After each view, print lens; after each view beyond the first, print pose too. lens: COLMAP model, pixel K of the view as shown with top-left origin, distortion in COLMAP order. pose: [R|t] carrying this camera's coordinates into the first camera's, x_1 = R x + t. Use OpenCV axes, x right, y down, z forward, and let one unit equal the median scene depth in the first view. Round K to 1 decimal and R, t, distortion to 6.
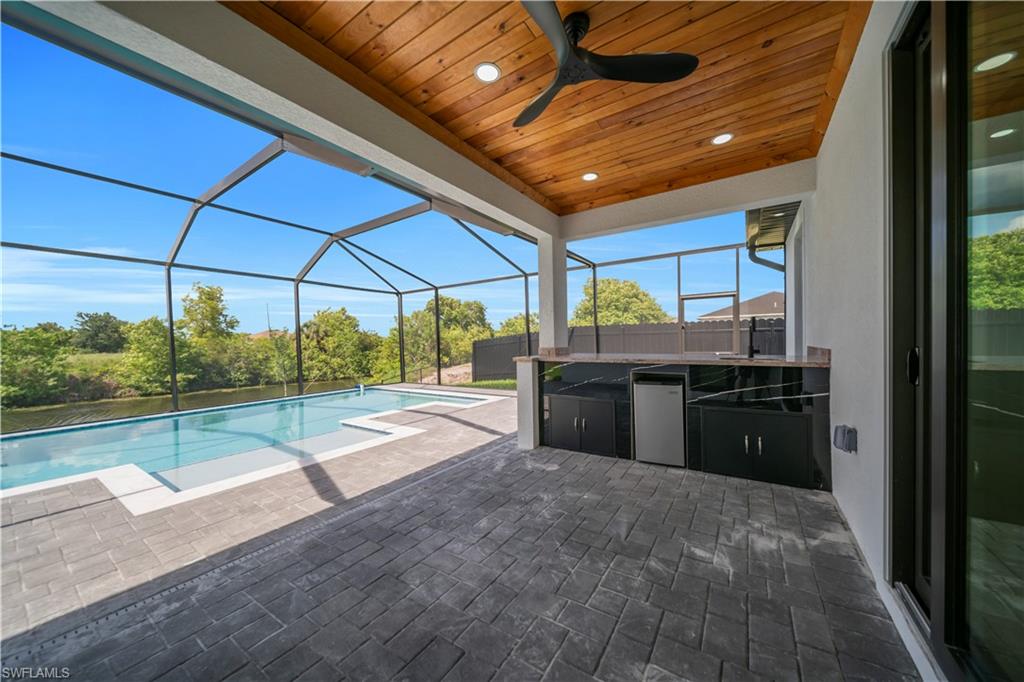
lens RADIAL K [[355.4, 0, 518.0], [0, 355.4, 340.3], [0, 0, 1]] dist [0.002107, -0.000618]
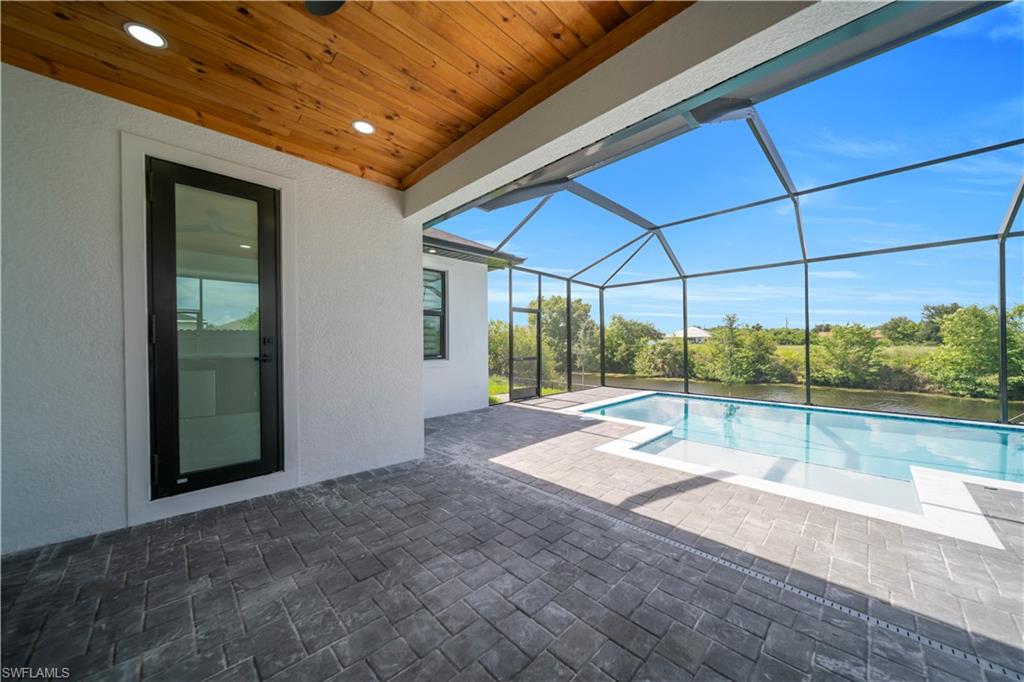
lens RADIAL K [[355.4, 0, 513.9], [0, 355.4, 343.8], [0, 0, 1]] dist [0.002107, -0.000618]
pose [[-0.219953, 0.020545, -0.975294, 0.445415], [0.010874, 0.999768, 0.018608, -0.006728], [0.975450, -0.006512, -0.220126, 0.838944]]
